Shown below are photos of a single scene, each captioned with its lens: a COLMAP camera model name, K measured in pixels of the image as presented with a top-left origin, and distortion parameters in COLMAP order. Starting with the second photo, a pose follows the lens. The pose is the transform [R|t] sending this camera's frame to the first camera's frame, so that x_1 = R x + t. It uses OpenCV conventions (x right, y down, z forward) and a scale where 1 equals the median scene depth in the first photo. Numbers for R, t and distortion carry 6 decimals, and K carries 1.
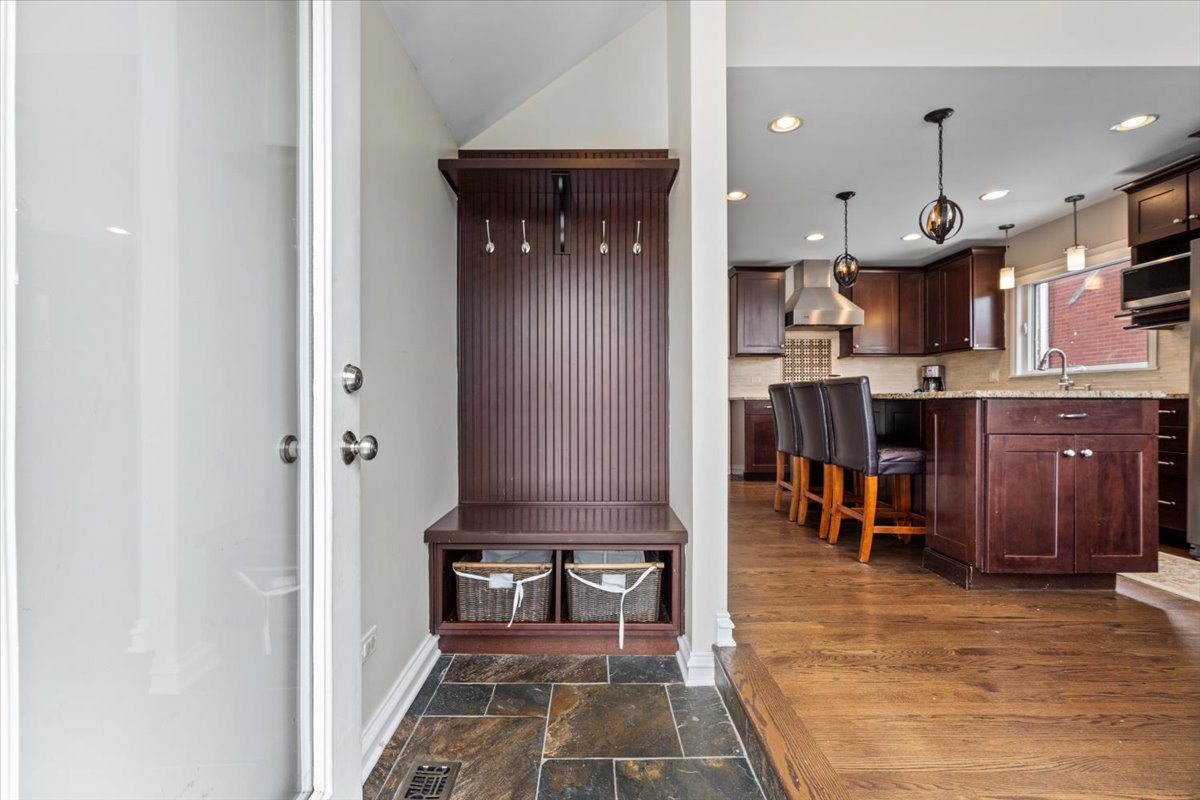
lens RADIAL K [[542.1, 0, 591.6], [0, 542.1, 401.0], [0, 0, 1]] dist [-0.005585, 0.003057]
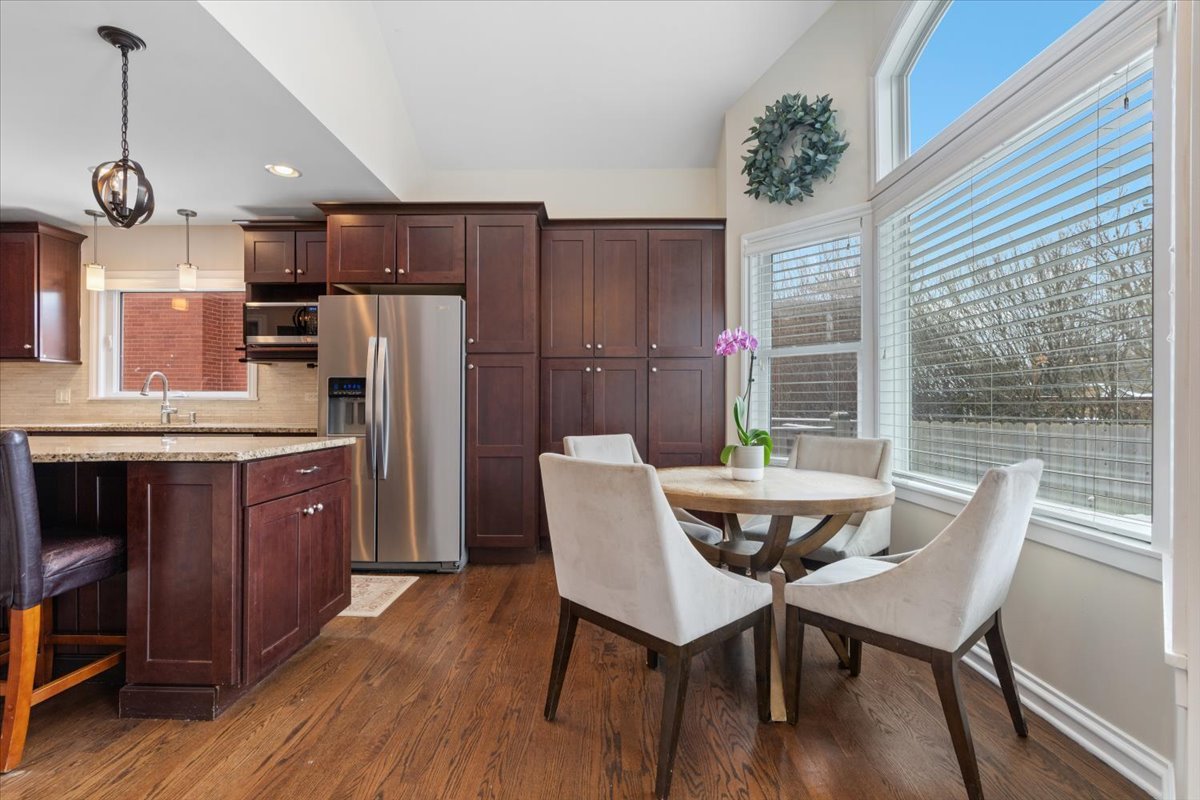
lens RADIAL K [[542.1, 0, 592.7], [0, 542.1, 403.9], [0, 0, 1]] dist [-0.005585, 0.003057]
pose [[0.026175, -0.001083, 0.999657, -0.019276], [-0.005835, 0.999982, 0.001236, -0.056052], [-0.999640, -0.005865, 0.026168, 0.301119]]
